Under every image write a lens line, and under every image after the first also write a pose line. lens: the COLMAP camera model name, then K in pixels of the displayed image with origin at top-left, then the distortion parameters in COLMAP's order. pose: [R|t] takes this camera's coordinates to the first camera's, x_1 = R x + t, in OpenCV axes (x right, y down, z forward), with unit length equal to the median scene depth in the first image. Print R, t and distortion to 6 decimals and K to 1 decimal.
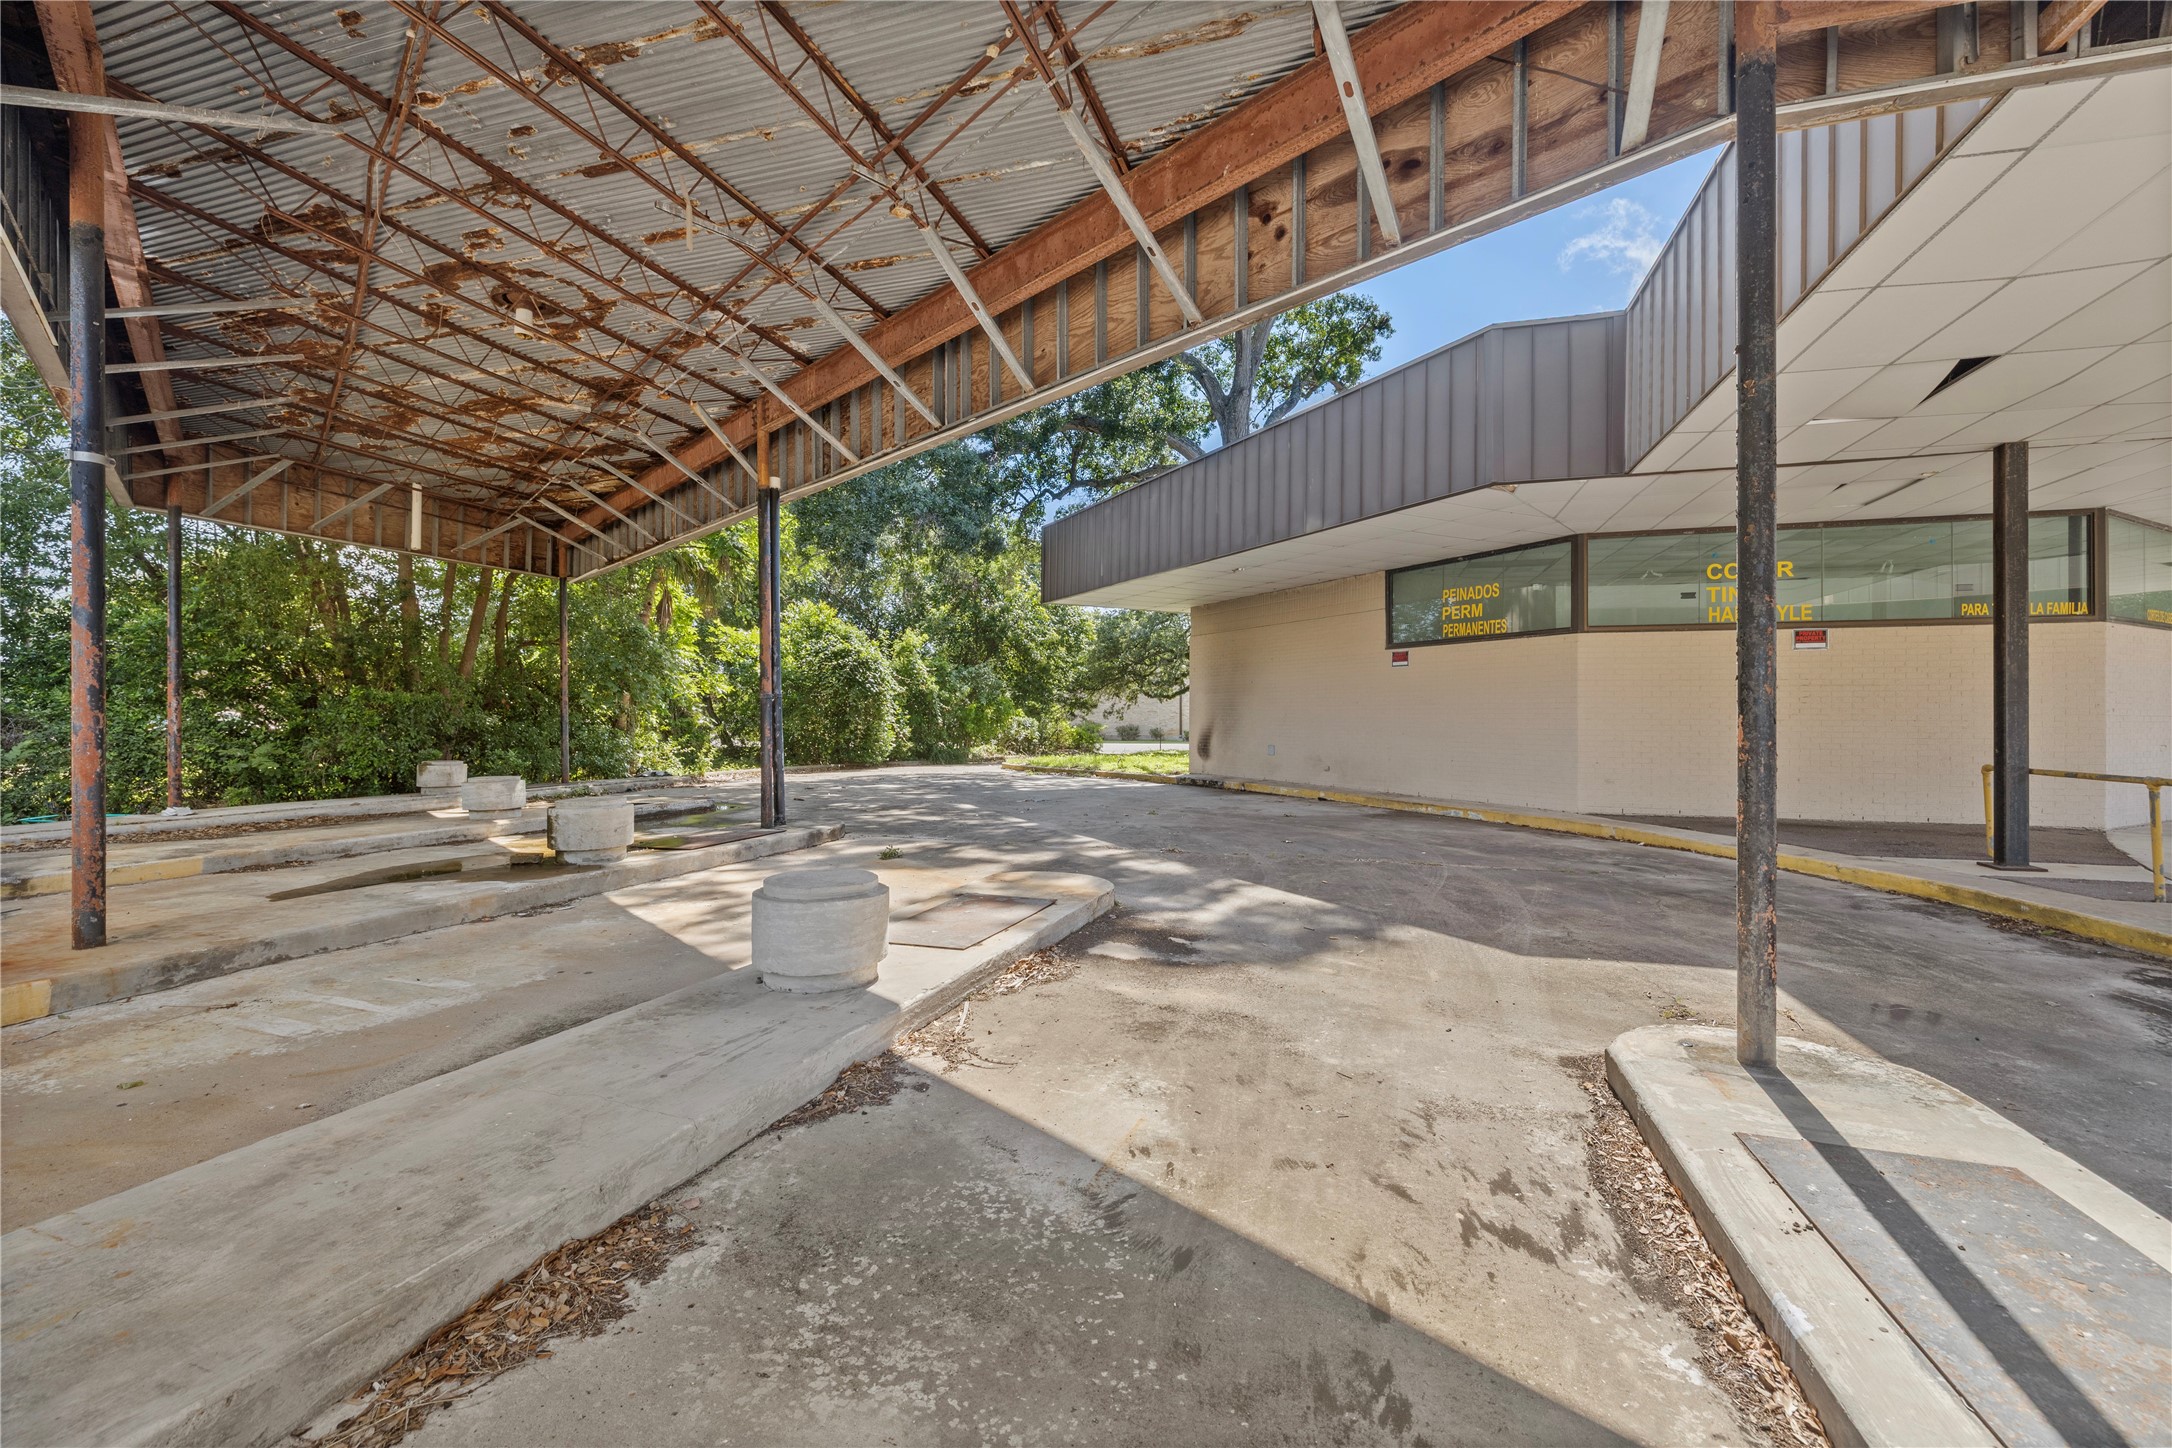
lens RADIAL K [[918.9, 0, 1086.0], [0, 918.9, 724.0], [0, 0, 1]] dist [-0.013136, 0.000055]
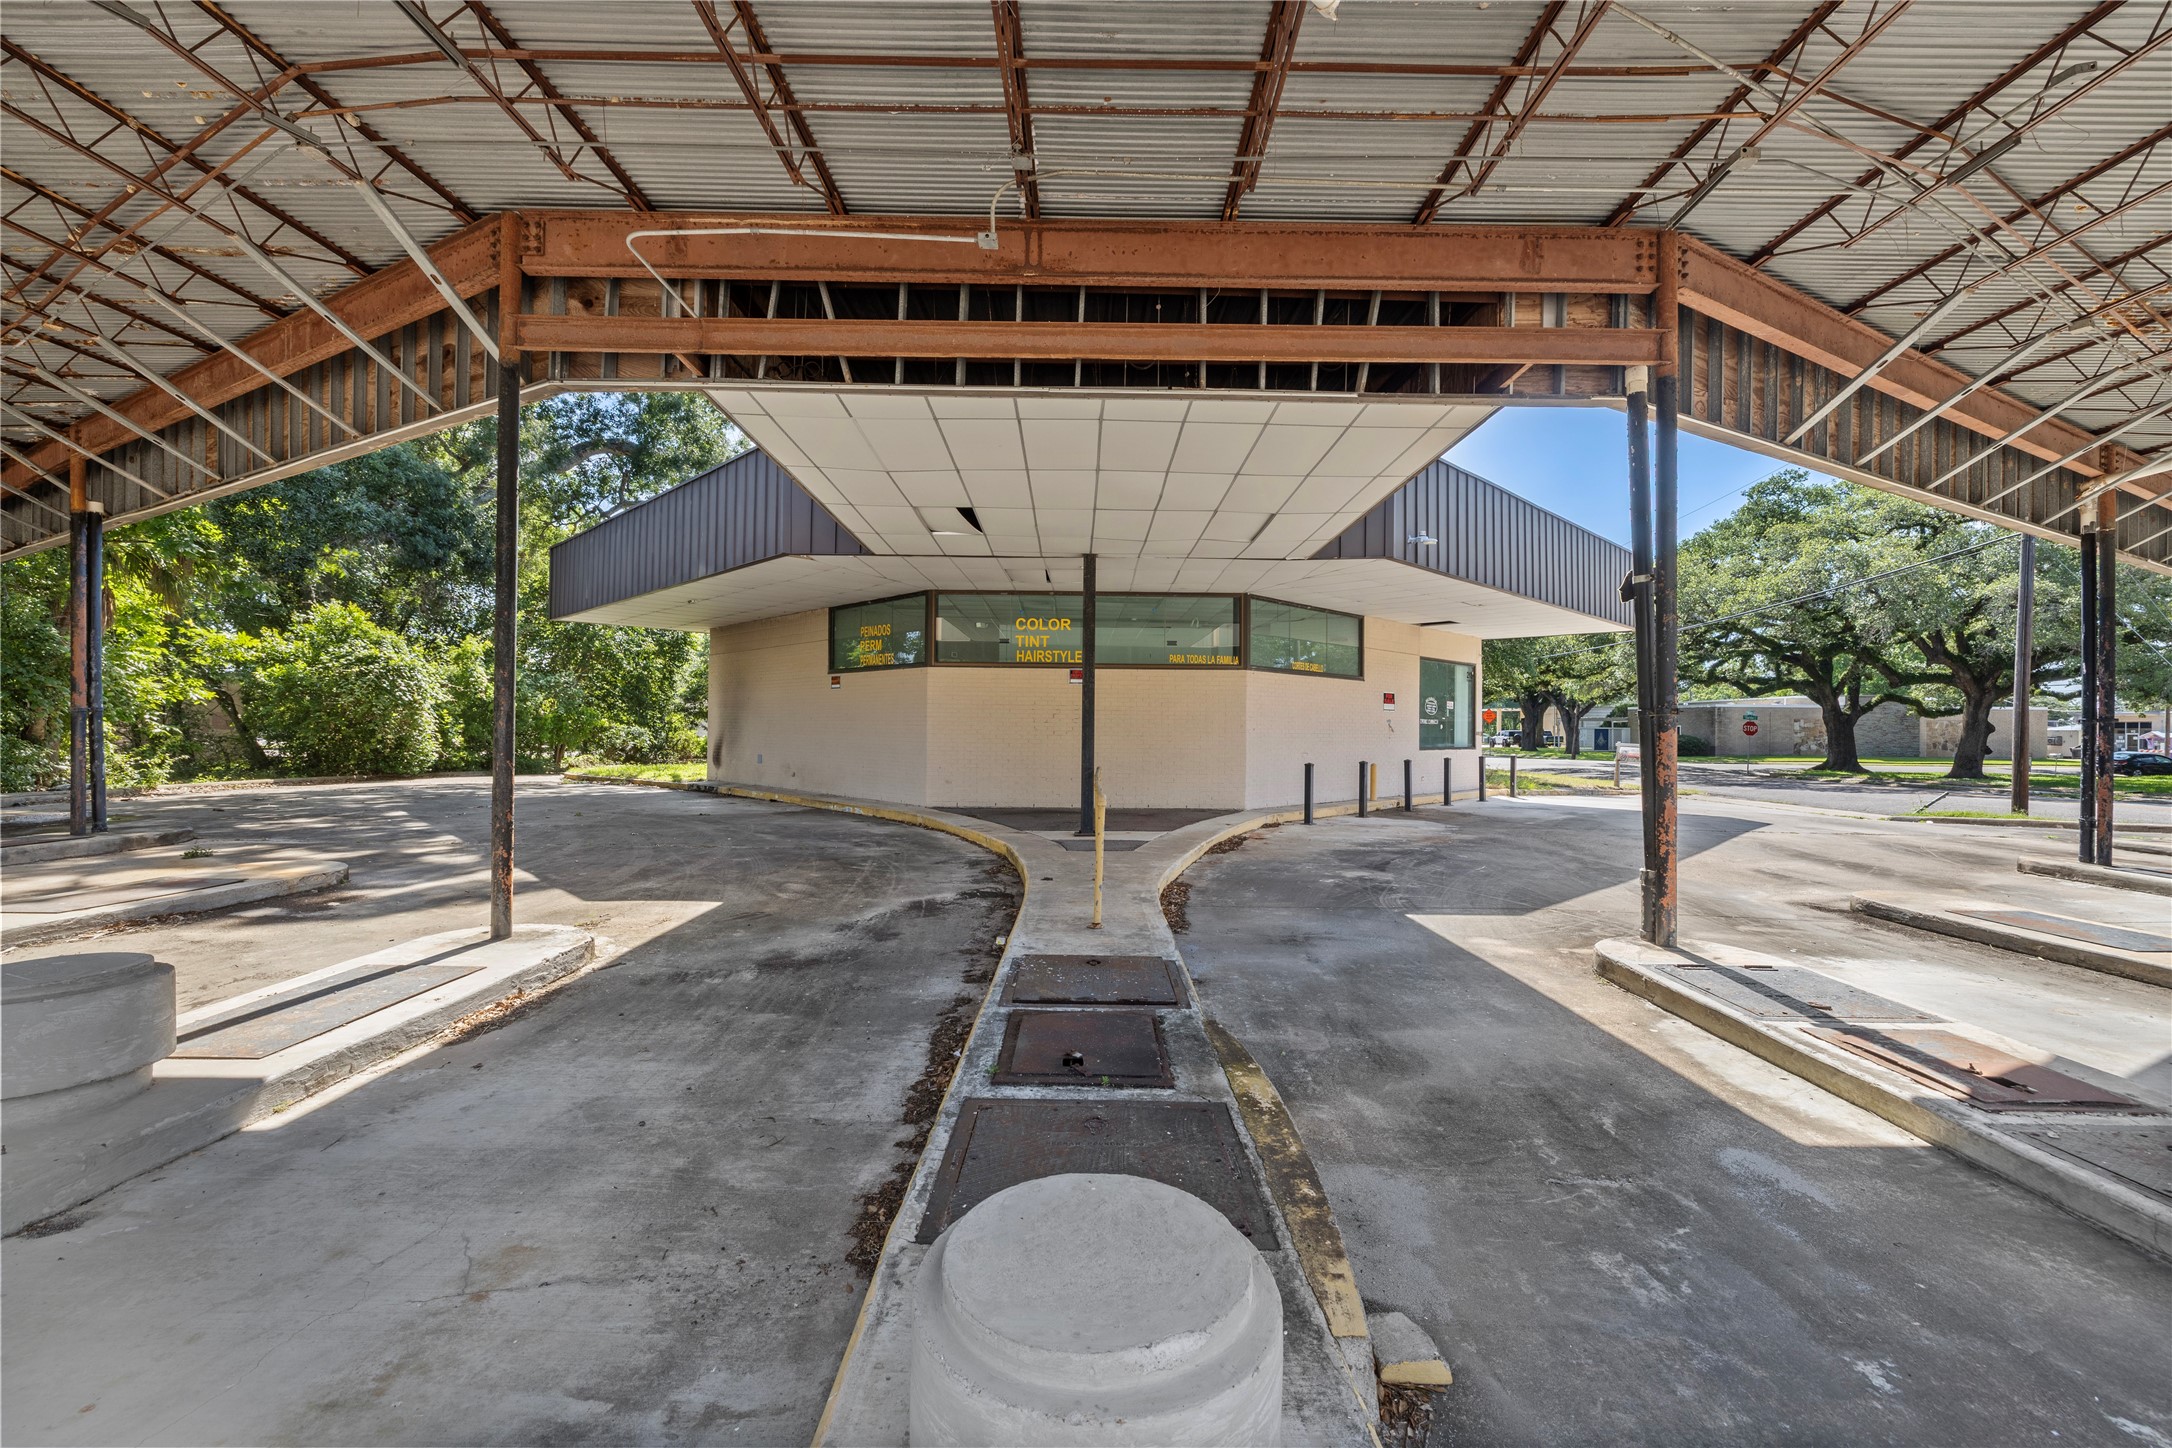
lens RADIAL K [[902.2, 0, 1072.5], [0, 902.2, 723.2], [0, 0, 1]] dist [-0.000303, -0.000034]
pose [[0.953617, 0.007464, 0.300931, 0.150457], [-0.004232, 0.999926, -0.011391, -0.002715], [-0.300994, 0.009589, 0.953578, -0.116867]]
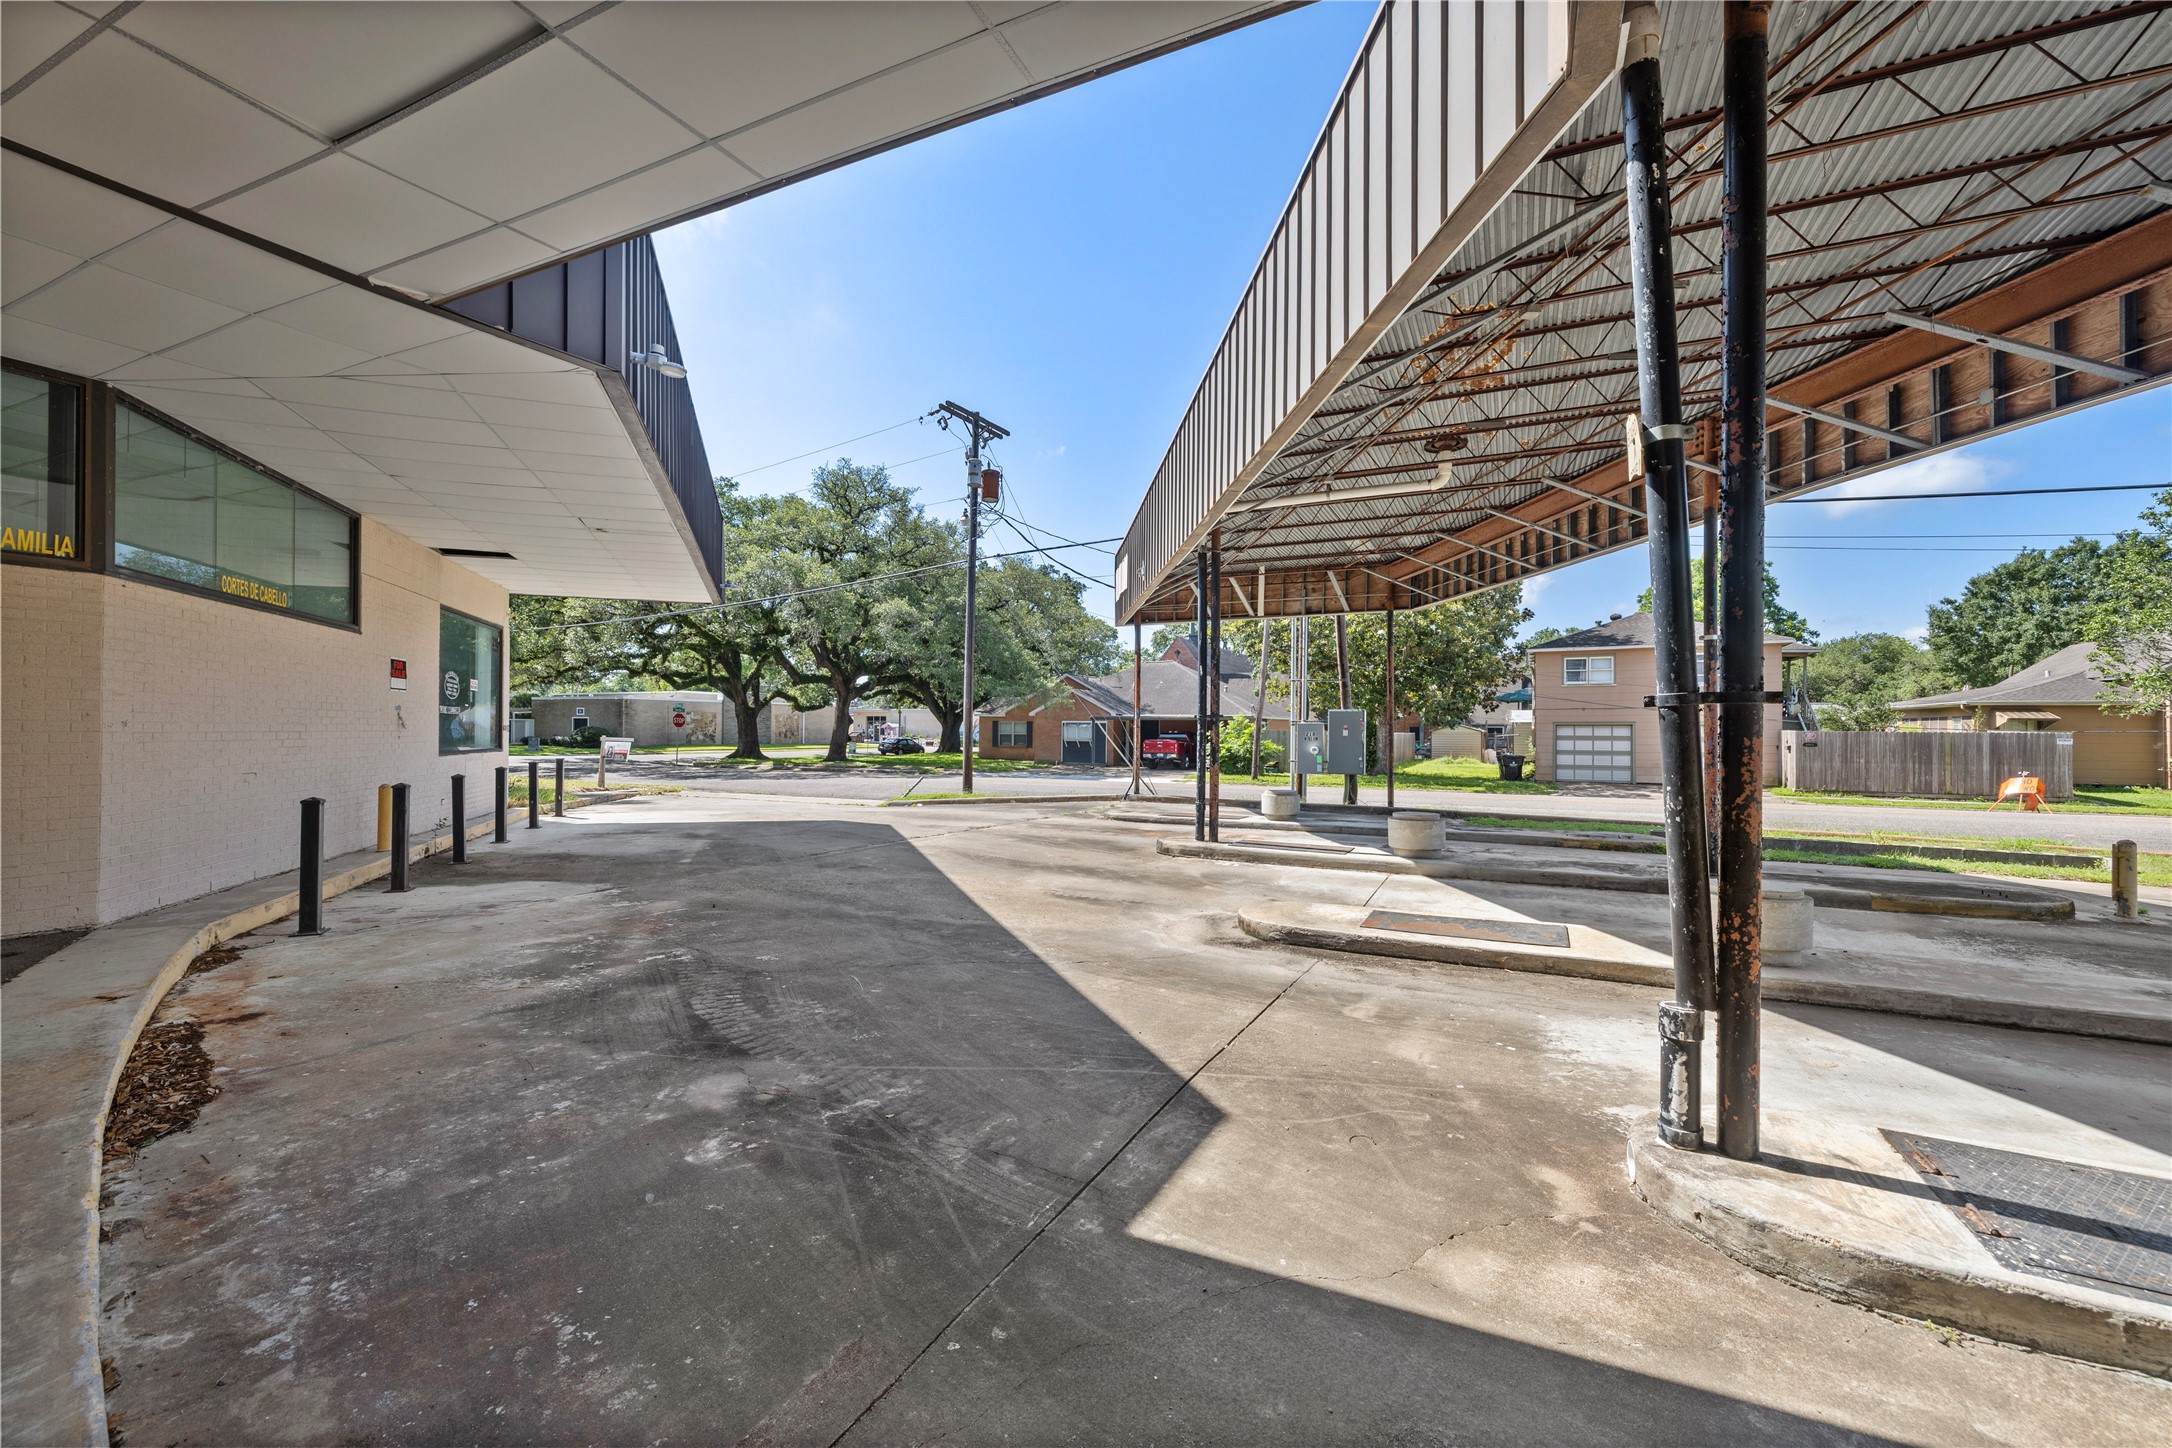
lens RADIAL K [[902.2, 0, 1072.5], [0, 902.2, 723.2], [0, 0, 1]] dist [-0.000303, -0.000034]
pose [[0.130960, 0.004267, 0.991379, 0.227736], [-0.000100, 0.999991, -0.004291, -0.004736], [-0.991388, 0.000462, 0.130959, 0.104598]]
